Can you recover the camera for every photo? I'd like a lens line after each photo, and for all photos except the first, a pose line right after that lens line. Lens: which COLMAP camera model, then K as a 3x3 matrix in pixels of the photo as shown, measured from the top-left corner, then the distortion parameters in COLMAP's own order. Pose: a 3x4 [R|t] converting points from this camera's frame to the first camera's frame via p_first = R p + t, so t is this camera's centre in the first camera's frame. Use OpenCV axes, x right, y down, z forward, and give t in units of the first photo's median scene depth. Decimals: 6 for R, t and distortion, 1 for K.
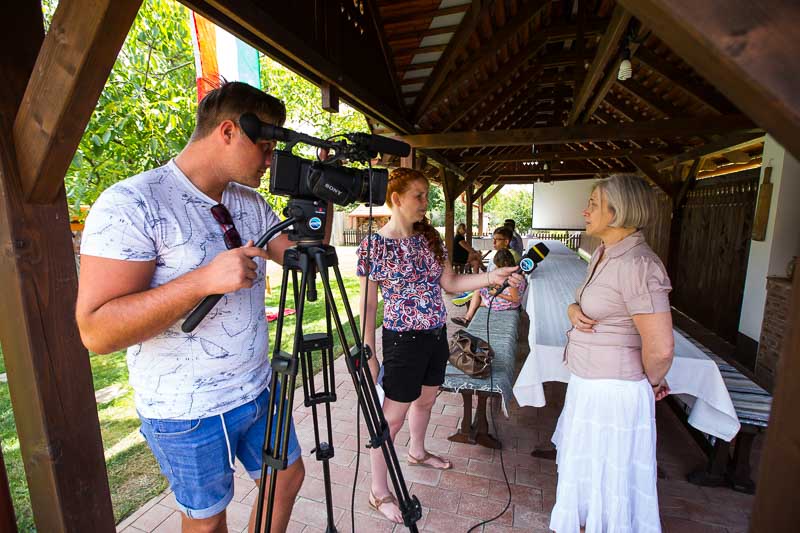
lens RADIAL K [[368.4, 0, 401.5], [0, 368.4, 270.6], [0, 0, 1]] dist [-0.029091, 0.005980]
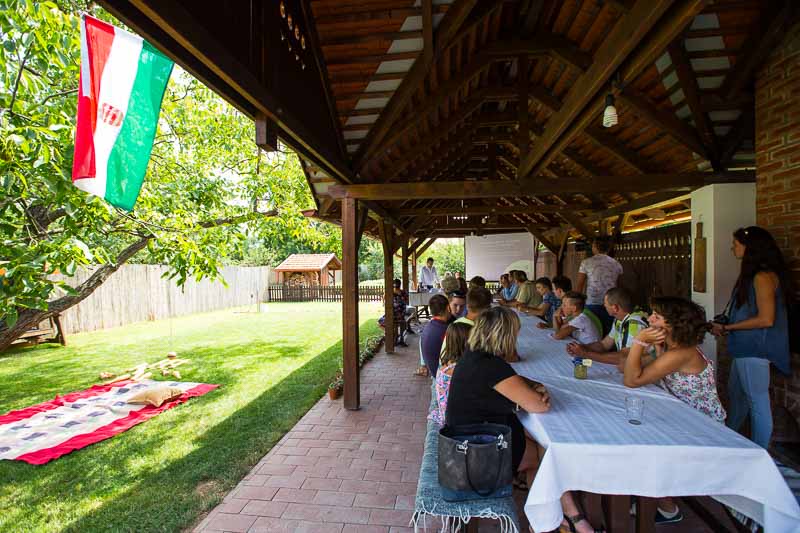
lens RADIAL K [[368.4, 0, 397.5], [0, 368.4, 271.0], [0, 0, 1]] dist [-0.029091, 0.005980]
pose [[0.982154, -0.011174, 0.187747, -0.039320], [0.037290, 0.989986, -0.136152, -0.028264], [-0.184345, 0.140723, 0.972735, 0.120443]]
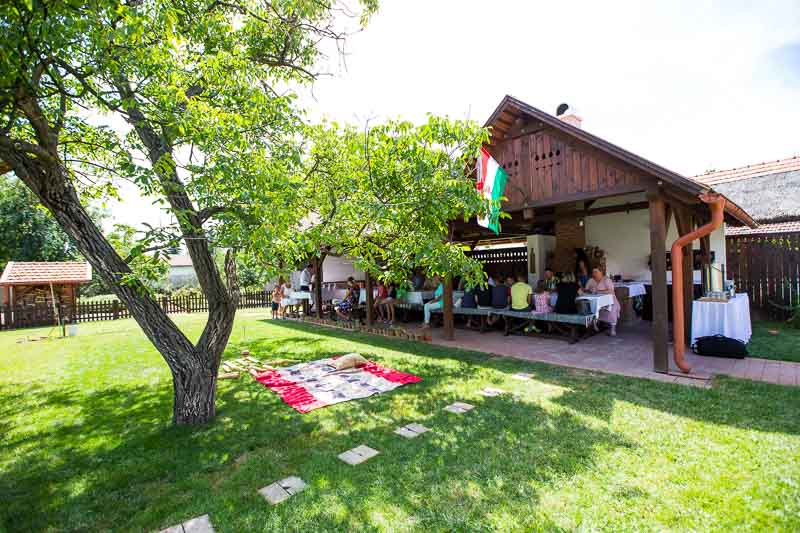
lens RADIAL K [[368.4, 0, 396.3], [0, 368.4, 266.6], [0, 0, 1]] dist [-0.029091, 0.005980]
pose [[0.514713, -0.010737, 0.857295, -1.673781], [0.161799, 0.983171, -0.084829, -0.052248], [-0.841957, 0.182372, 0.507788, 0.373828]]
